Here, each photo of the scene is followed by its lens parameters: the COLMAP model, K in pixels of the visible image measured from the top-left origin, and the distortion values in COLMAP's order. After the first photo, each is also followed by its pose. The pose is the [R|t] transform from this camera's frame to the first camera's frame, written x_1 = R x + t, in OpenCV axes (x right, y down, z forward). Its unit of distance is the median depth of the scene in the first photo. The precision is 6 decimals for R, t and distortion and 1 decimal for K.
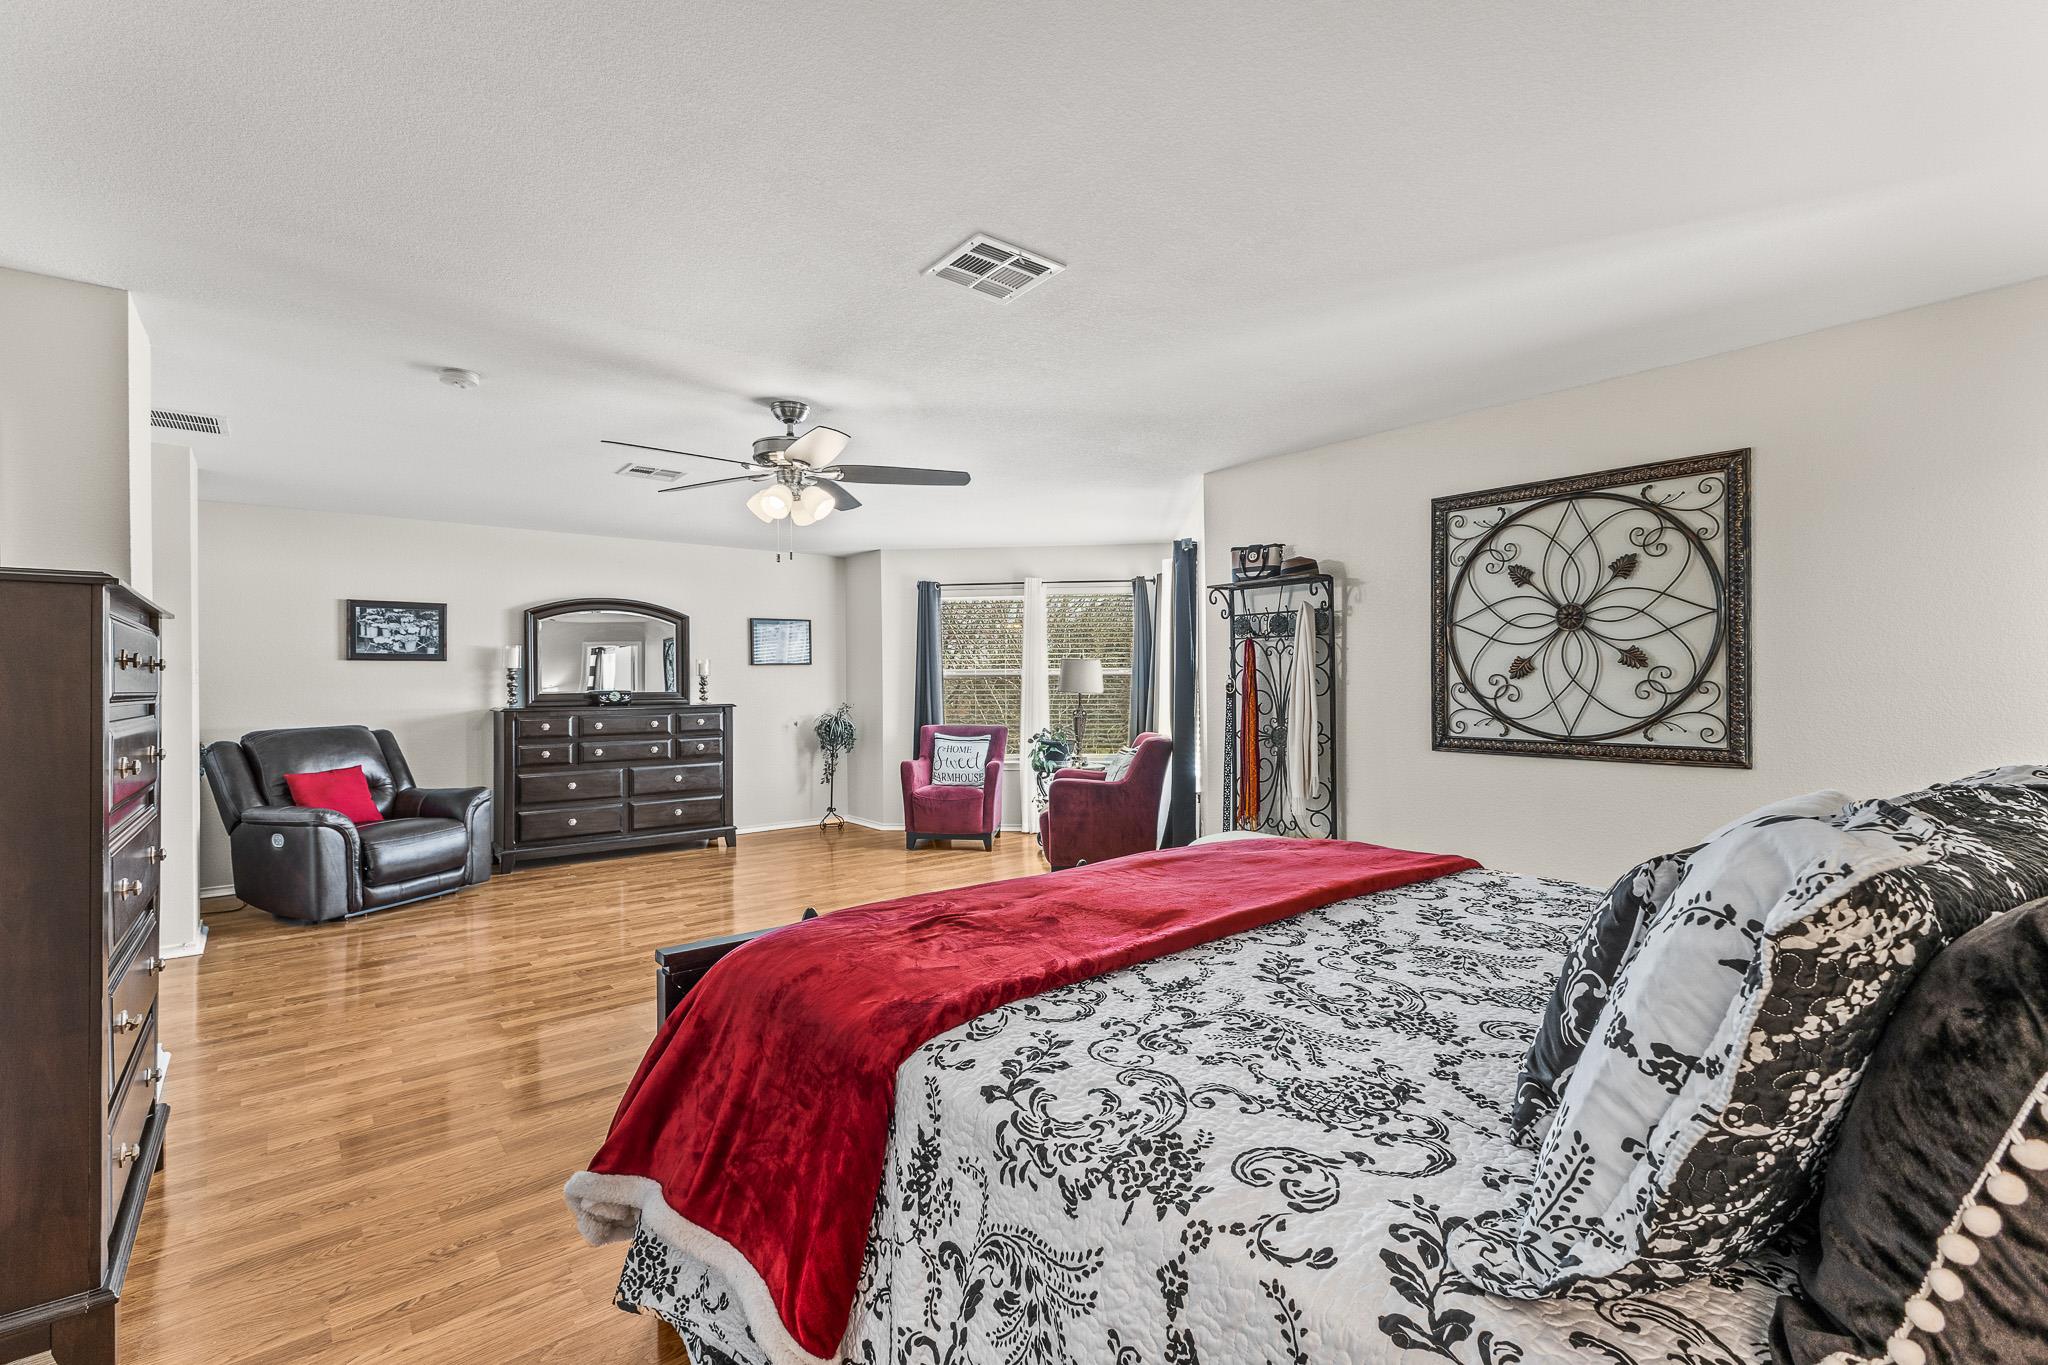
lens RADIAL K [[908.7, 0, 1030.1], [0, 908.7, 684.2], [0, 0, 1]] dist [0.013073, -0.000616]
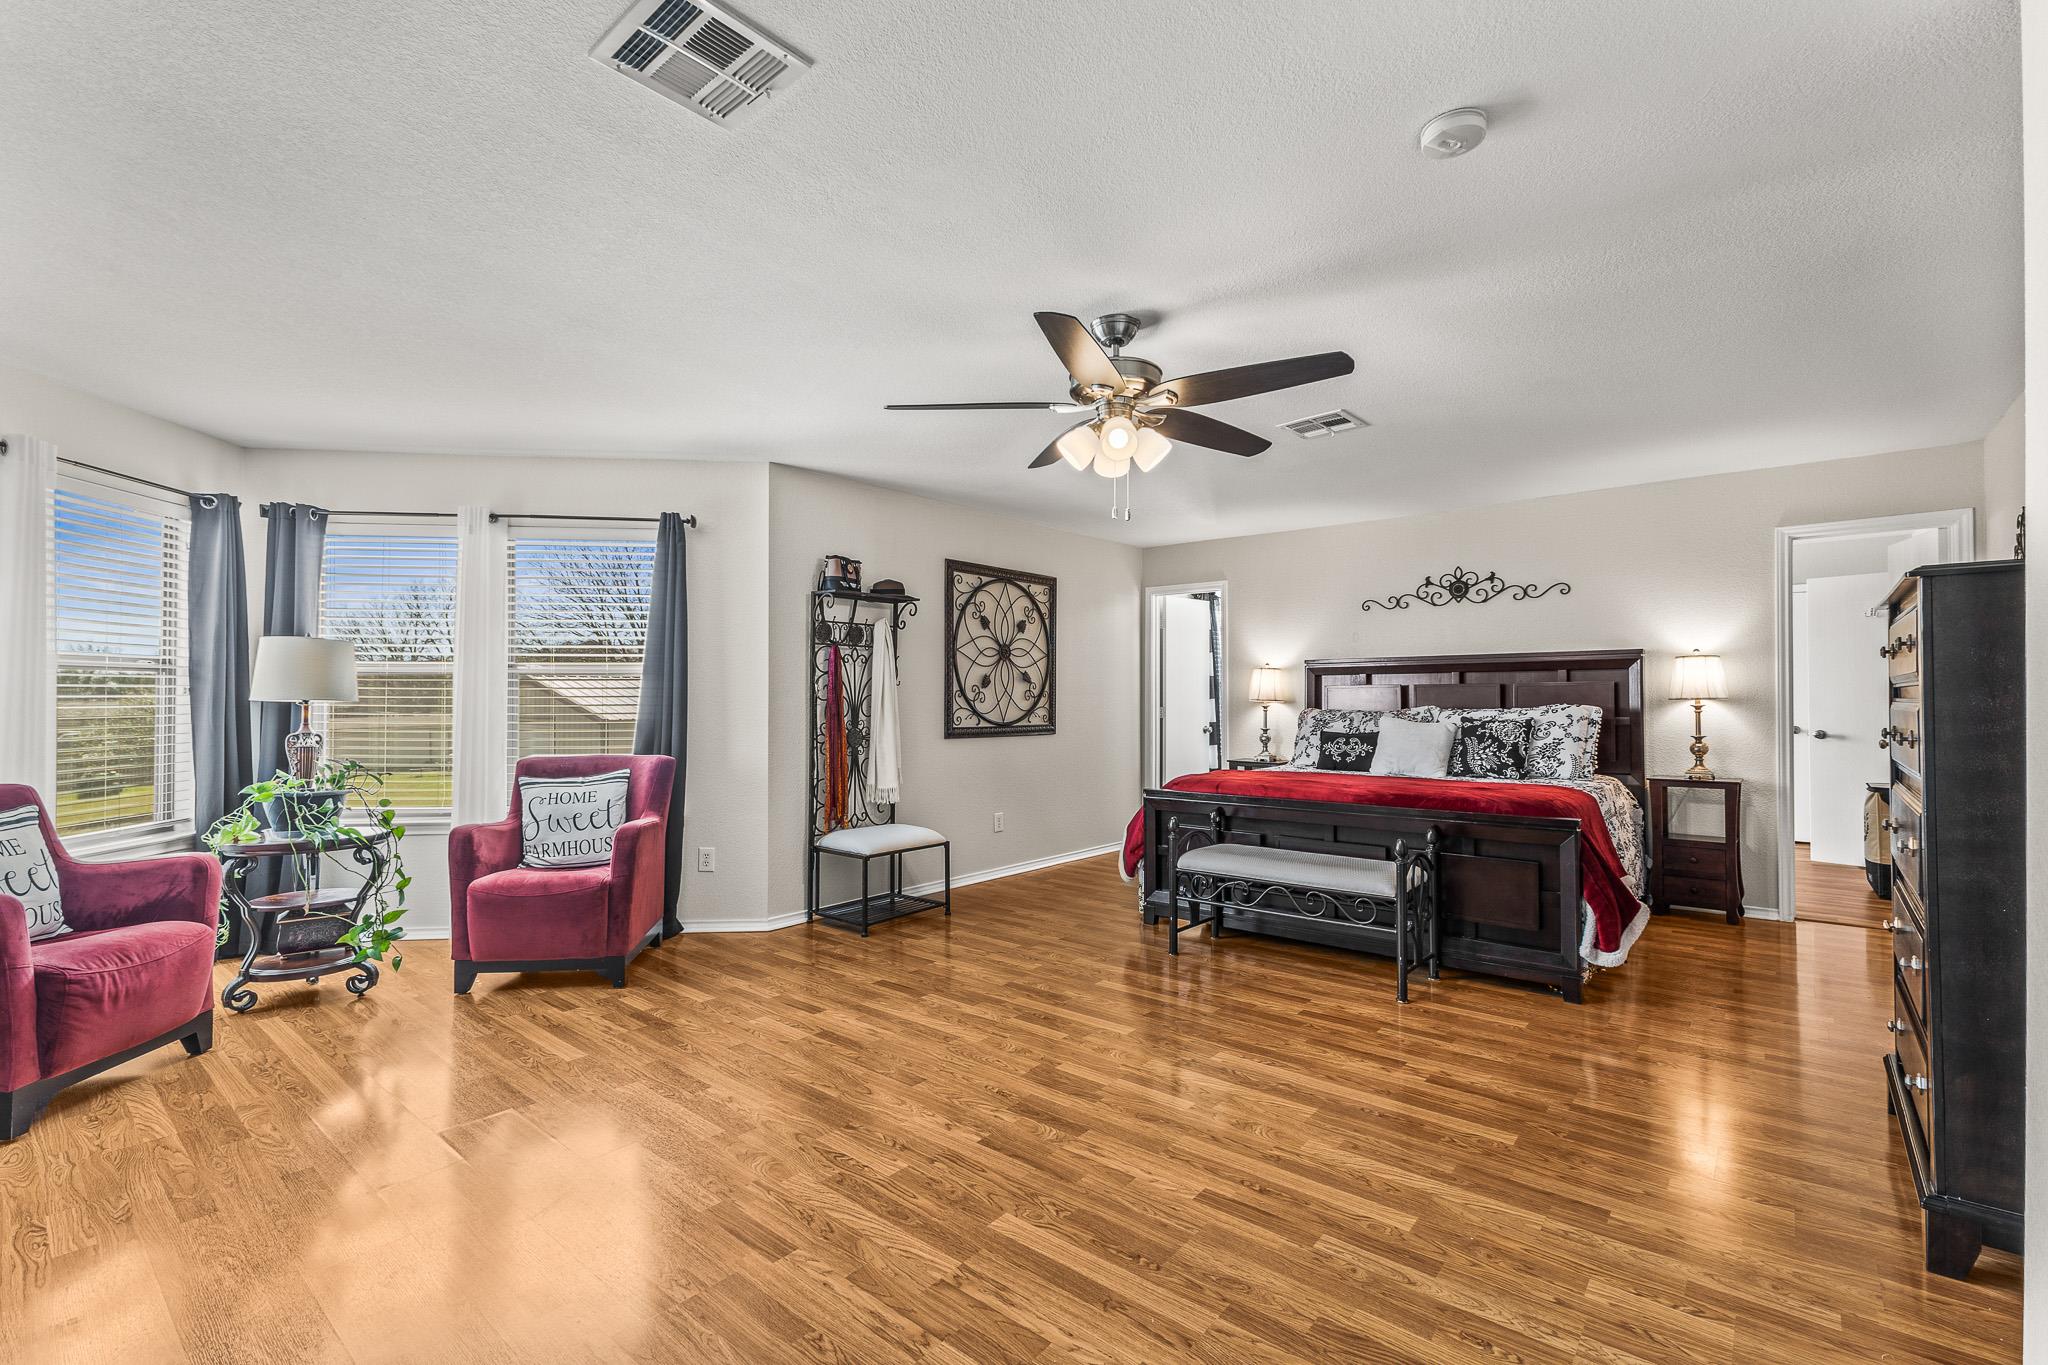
lens RADIAL K [[908.7, 0, 1027.9], [0, 908.7, 686.7], [0, 0, 1]] dist [0.013073, -0.000616]
pose [[-0.188767, 0.018571, 0.981846, -1.013989], [0.002610, 0.999827, -0.018410, 0.020495], [-0.982018, -0.000913, -0.188783, 1.221393]]
